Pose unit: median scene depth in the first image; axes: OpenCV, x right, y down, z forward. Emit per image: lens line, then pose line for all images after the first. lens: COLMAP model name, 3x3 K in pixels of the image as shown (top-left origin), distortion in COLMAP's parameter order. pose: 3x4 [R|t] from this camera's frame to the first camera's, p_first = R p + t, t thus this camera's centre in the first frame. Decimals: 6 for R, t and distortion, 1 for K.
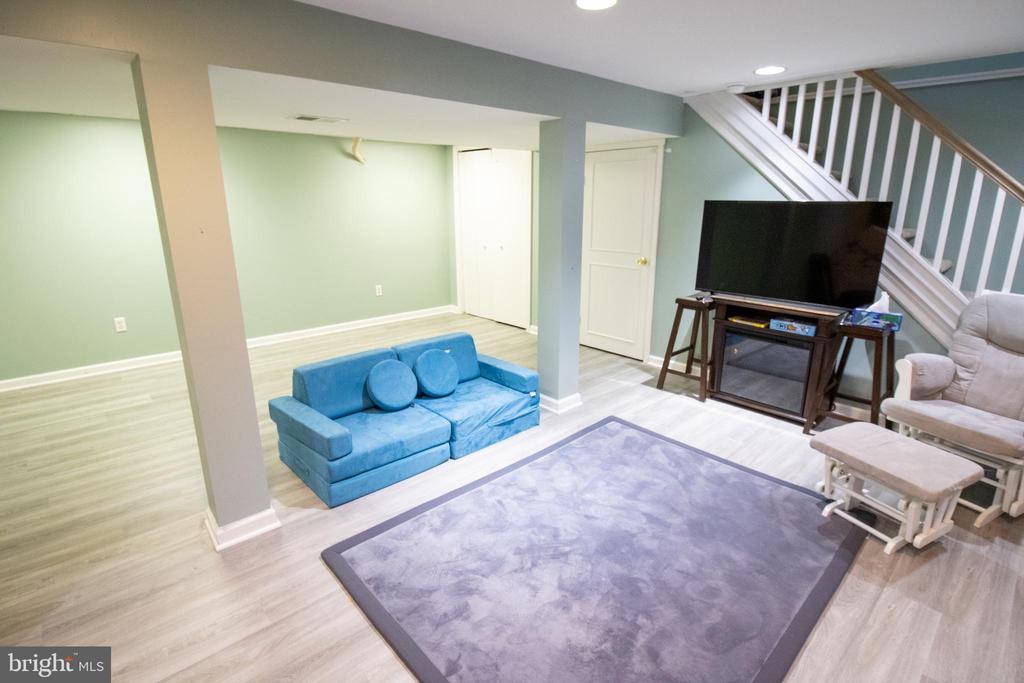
lens RADIAL K [[500.3, 0, 518.6], [0, 500.3, 337.3], [0, 0, 1]] dist [0.004114, -0.014367]
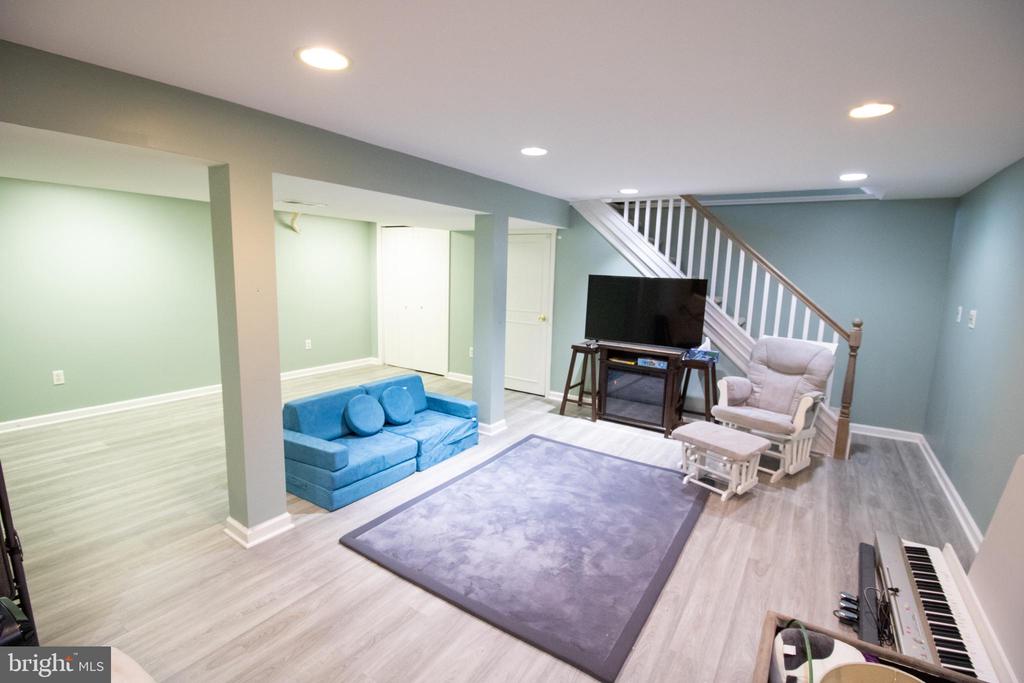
lens RADIAL K [[475.7, 0, 512.0], [0, 475.7, 341.5], [0, 0, 1]] dist [0.009332, -0.014174]
pose [[0.970139, -0.007561, 0.242433, -0.207140], [0.034348, 0.993724, -0.106458, 0.058702], [-0.240106, 0.111606, 0.964310, -0.269180]]
